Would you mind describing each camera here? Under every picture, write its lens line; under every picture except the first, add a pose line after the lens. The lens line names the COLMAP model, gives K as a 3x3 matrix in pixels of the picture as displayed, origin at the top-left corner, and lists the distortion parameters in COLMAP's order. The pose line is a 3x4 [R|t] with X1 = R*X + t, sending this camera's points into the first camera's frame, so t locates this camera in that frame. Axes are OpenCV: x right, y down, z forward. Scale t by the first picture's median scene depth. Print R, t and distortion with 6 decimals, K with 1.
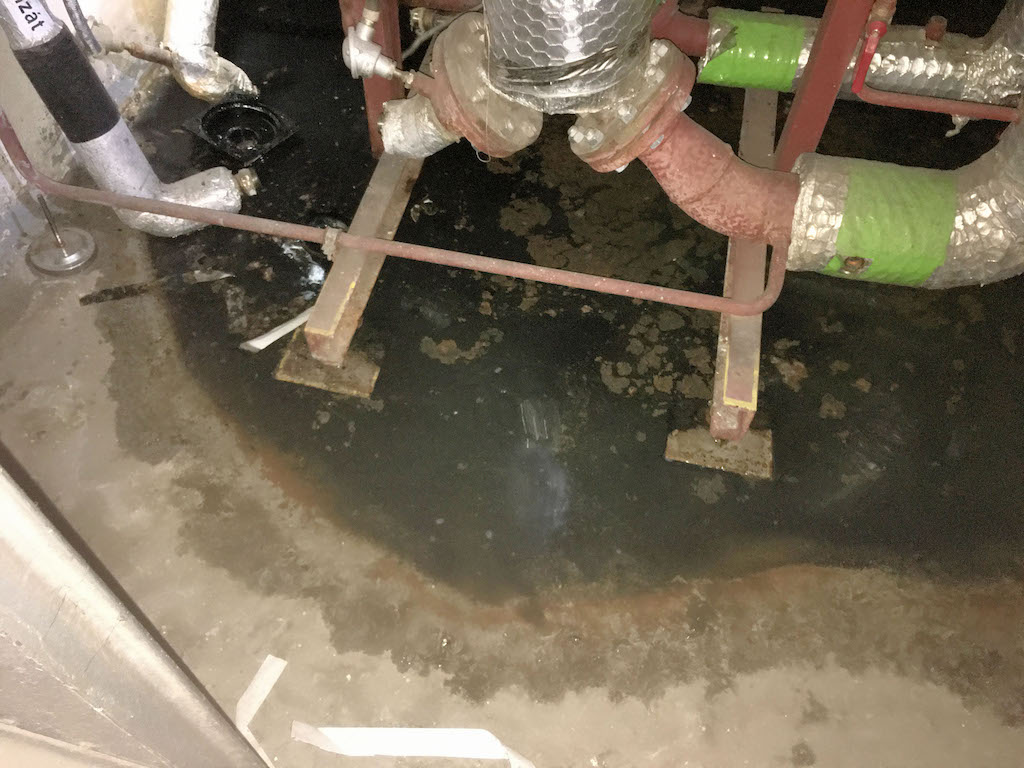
lens RADIAL K [[875.5, 0, 503.2], [0, 875.5, 381.4], [0, 0, 1]] dist [0.075780, -0.103582]
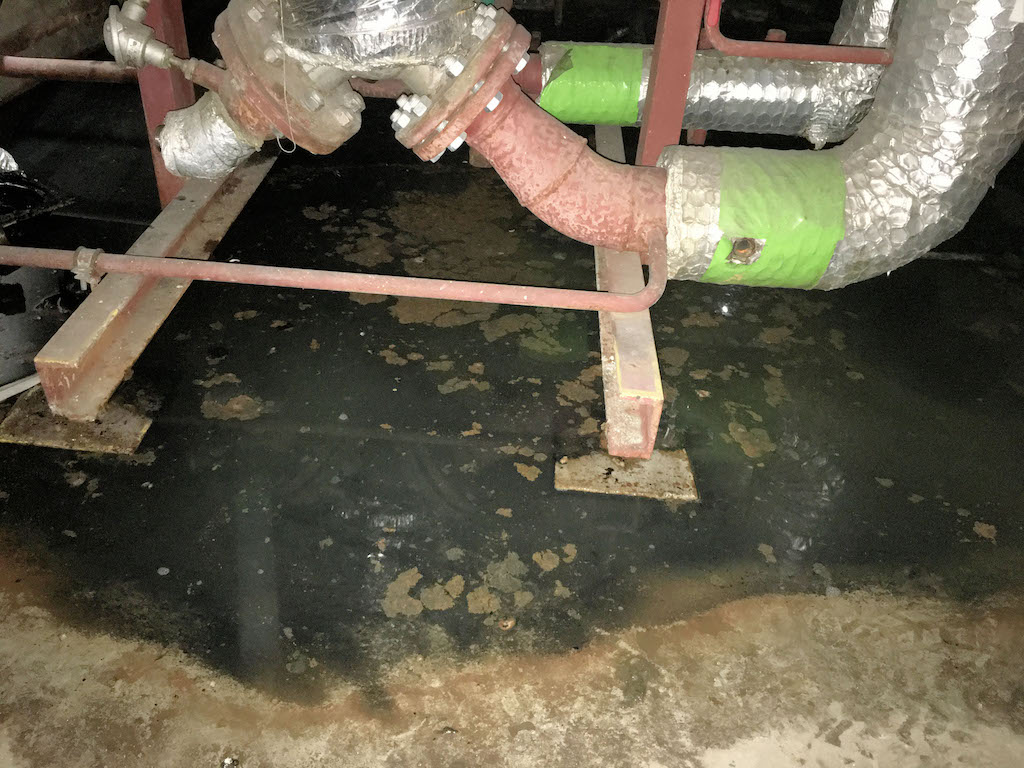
lens RADIAL K [[875.5, 0, 506.7], [0, 875.5, 377.4], [0, 0, 1]] dist [0.075780, -0.103582]
pose [[0.985195, -0.063245, 0.159344, 0.033990], [0.110975, 0.943720, -0.311571, 0.220625], [-0.130671, 0.324642, 0.936767, 0.287763]]
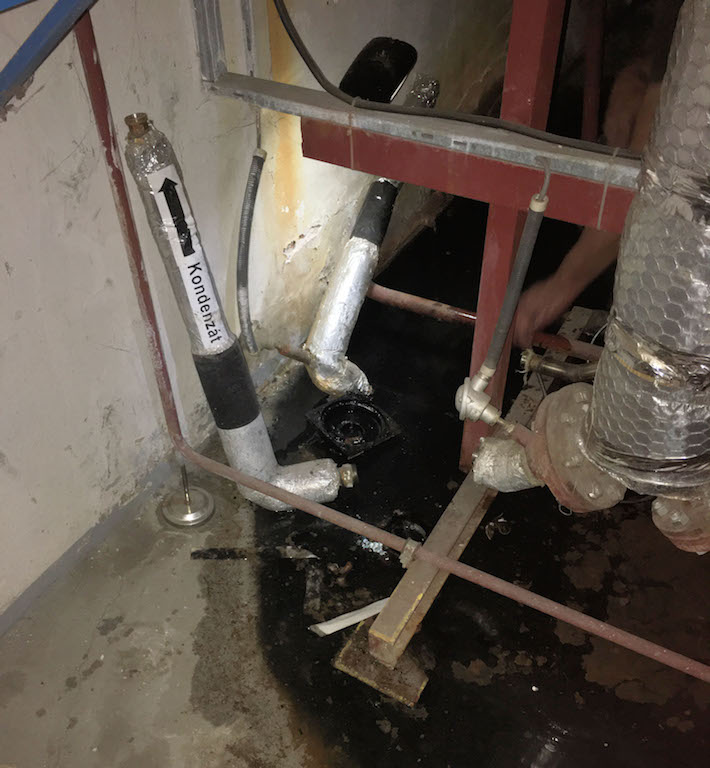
lens RADIAL K [[807.6, 0, 352.8], [0, 807.6, 468.1], [0, 0, 1]] dist [0.042960, 0.000000]
pose [[0.954190, 0.186522, -0.233948, -0.048247], [-0.219201, 0.967986, -0.122288, -0.128631], [0.203649, 0.167968, 0.964528, -0.008793]]
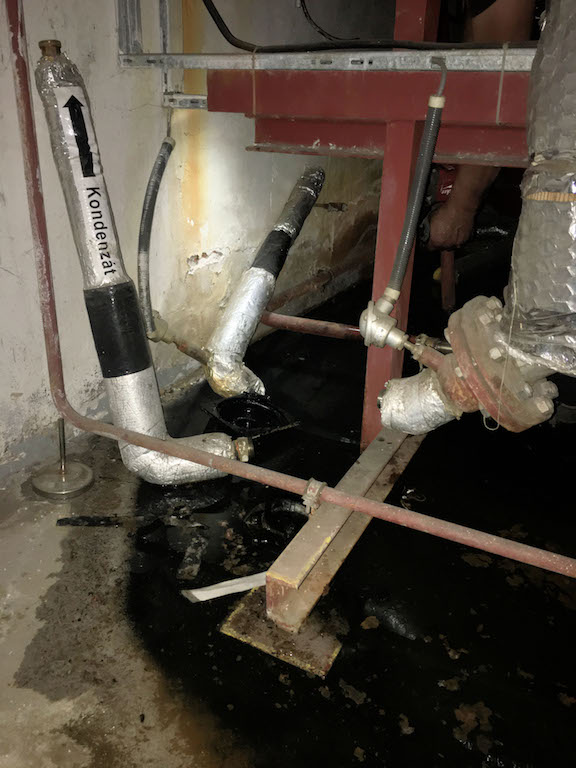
lens RADIAL K [[656.6, 0, 287.4], [0, 656.6, 374.7], [0, 0, 1]] dist [0.075780, -0.103582]
pose [[0.967523, 0.100505, -0.231945, -0.074557], [-0.207093, 0.841315, -0.499301, 0.098611], [0.144957, 0.531119, 0.834805, 0.353631]]
